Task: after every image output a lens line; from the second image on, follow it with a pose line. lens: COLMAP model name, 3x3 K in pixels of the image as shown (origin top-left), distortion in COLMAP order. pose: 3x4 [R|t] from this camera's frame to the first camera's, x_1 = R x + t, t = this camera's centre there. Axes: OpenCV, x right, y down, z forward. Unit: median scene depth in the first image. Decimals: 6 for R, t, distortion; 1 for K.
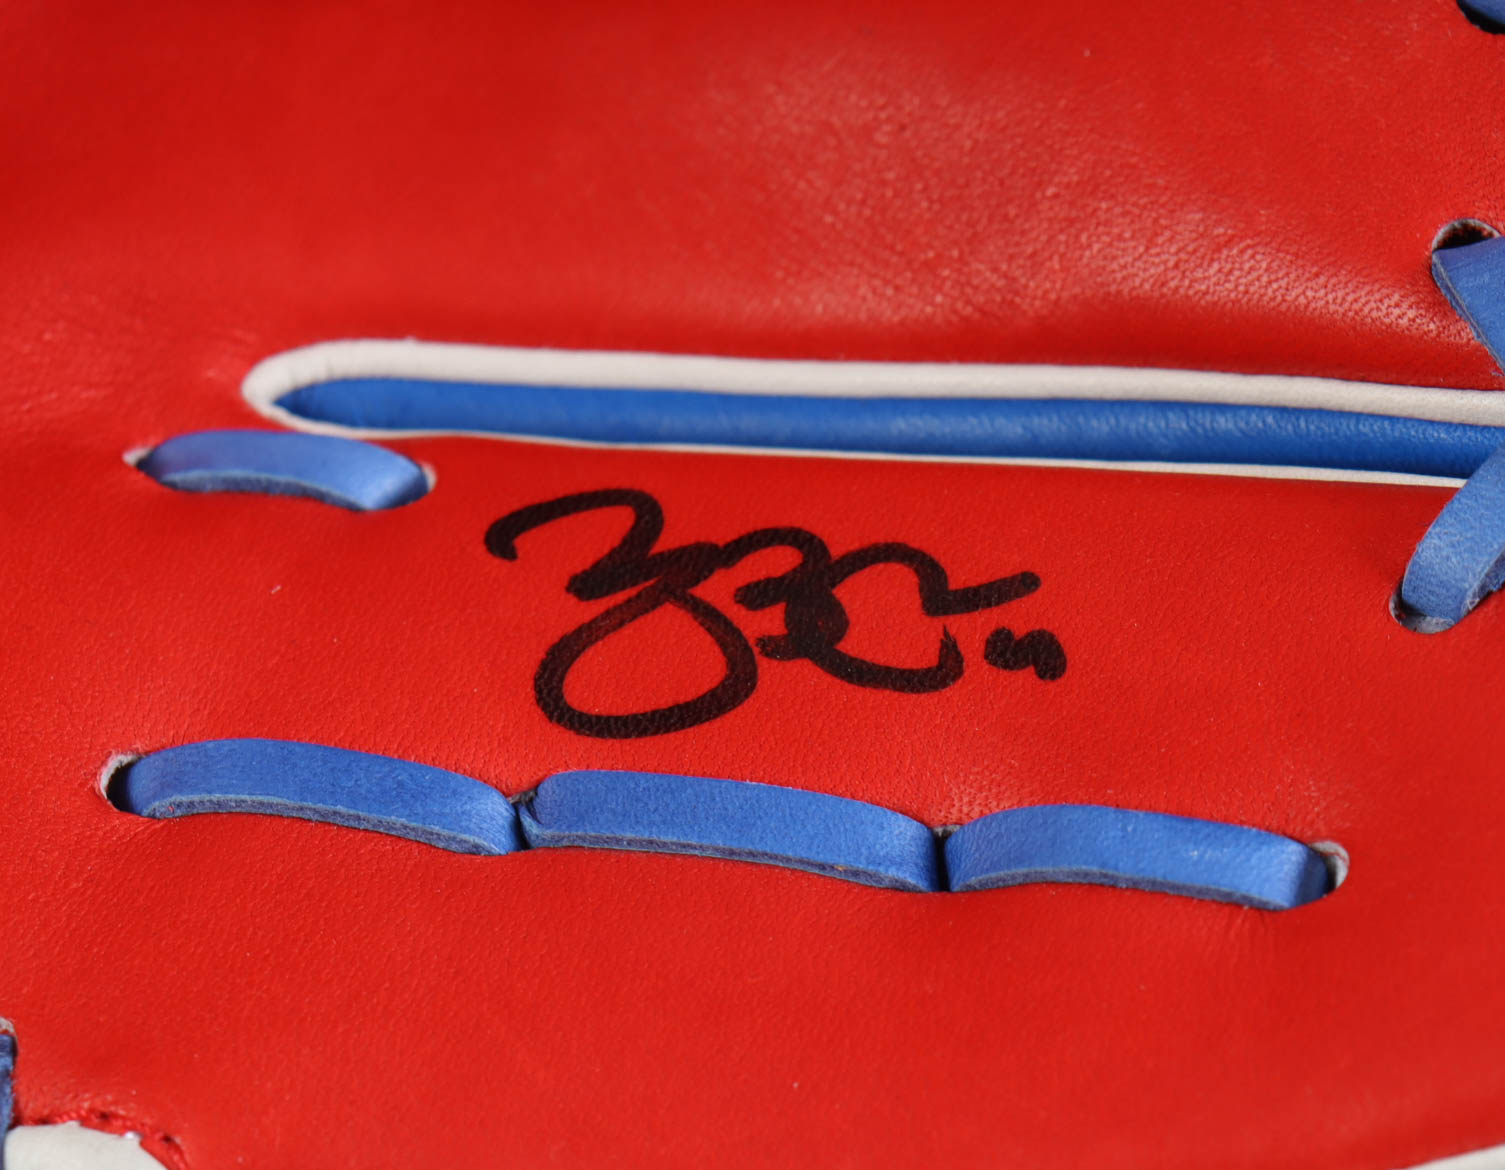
lens RADIAL K [[4168.8, 0, 754.4], [0, 4168.8, 584.7], [0, 0, 1]] dist [0.037195, 0.000000]
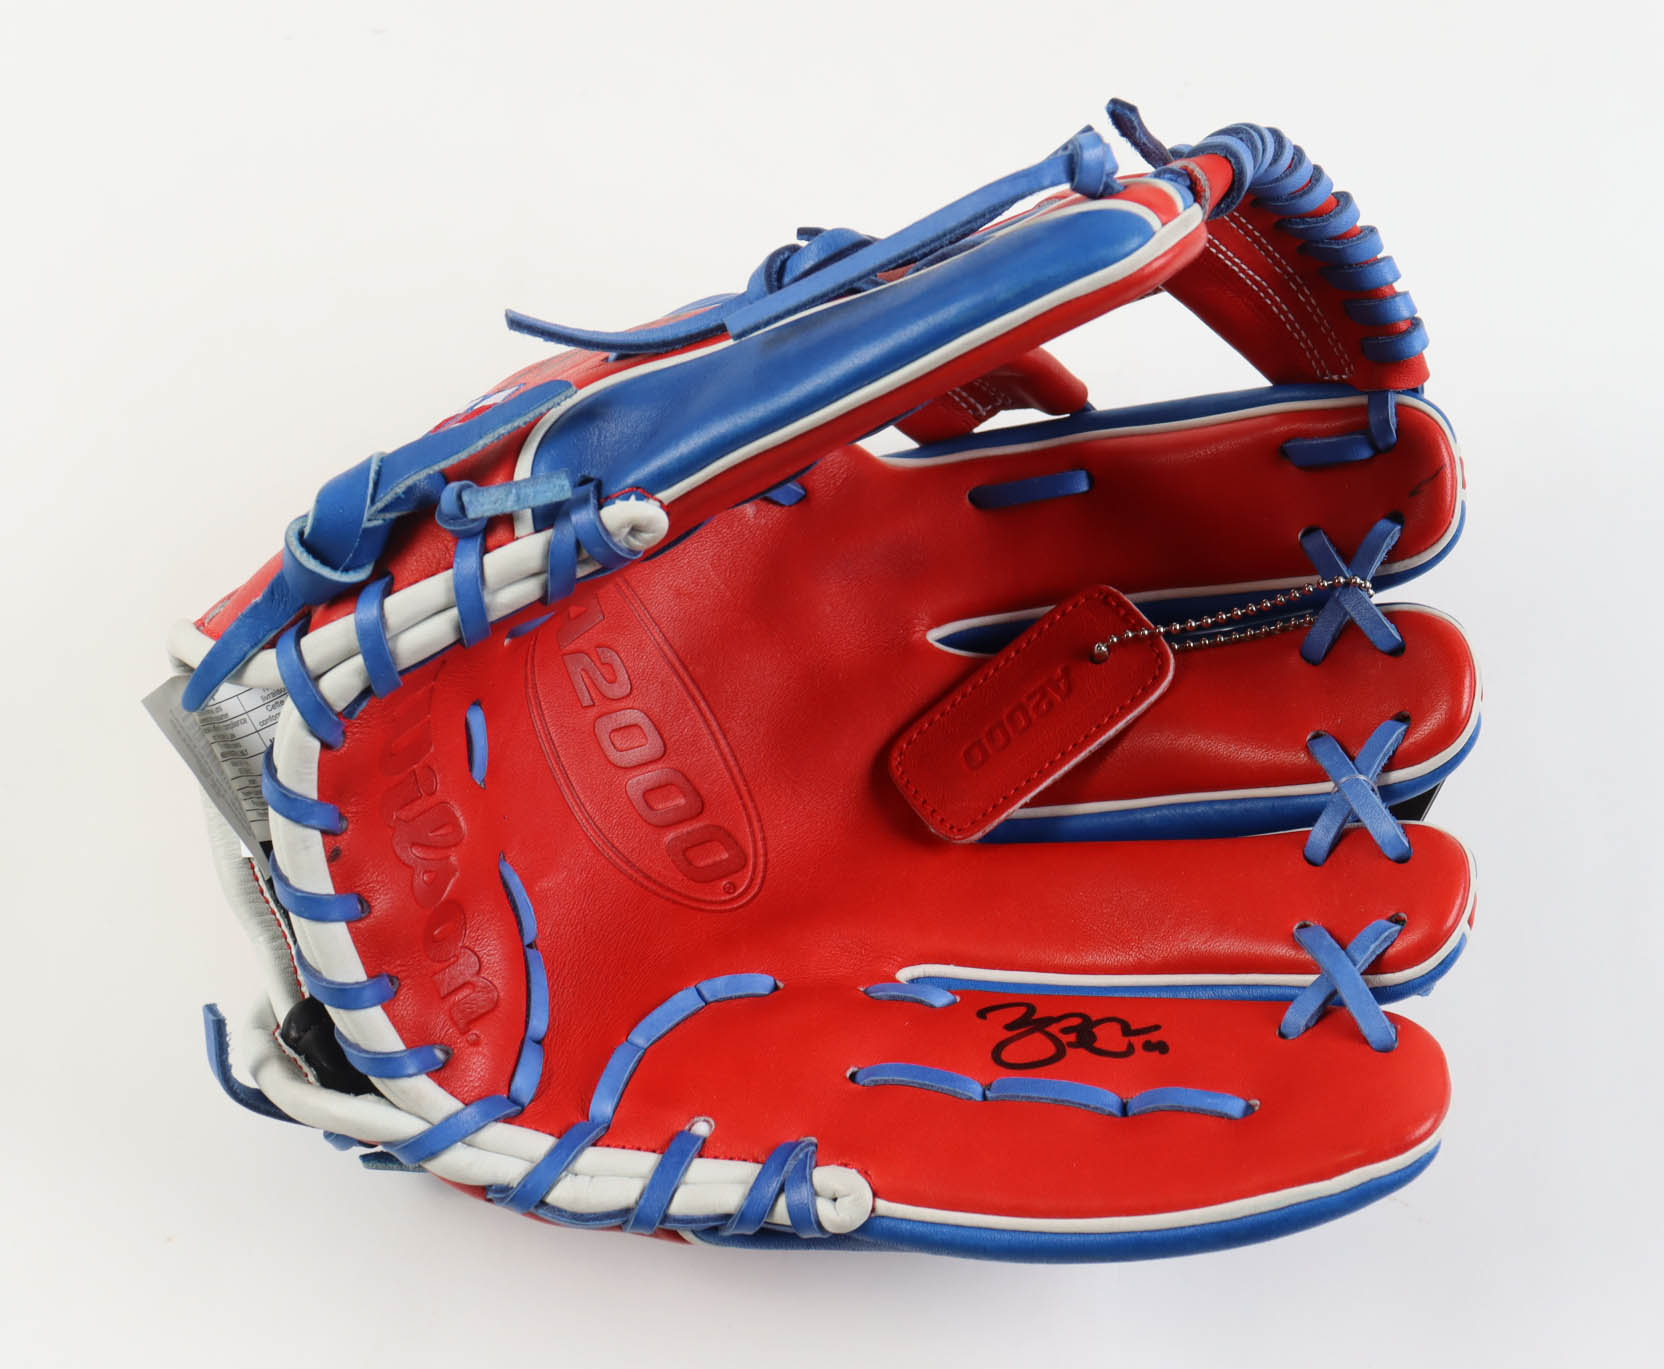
lens RADIAL K [[2045.0, 0, 830.6], [0, 2045.0, 685.1], [0, 0, 1]] dist [0.010525, 0.000000]
pose [[0.992166, 0.055626, -0.111863, -0.017612], [-0.091955, 0.931285, -0.352495, 0.312097], [0.084569, 0.360020, 0.929104, -0.491317]]
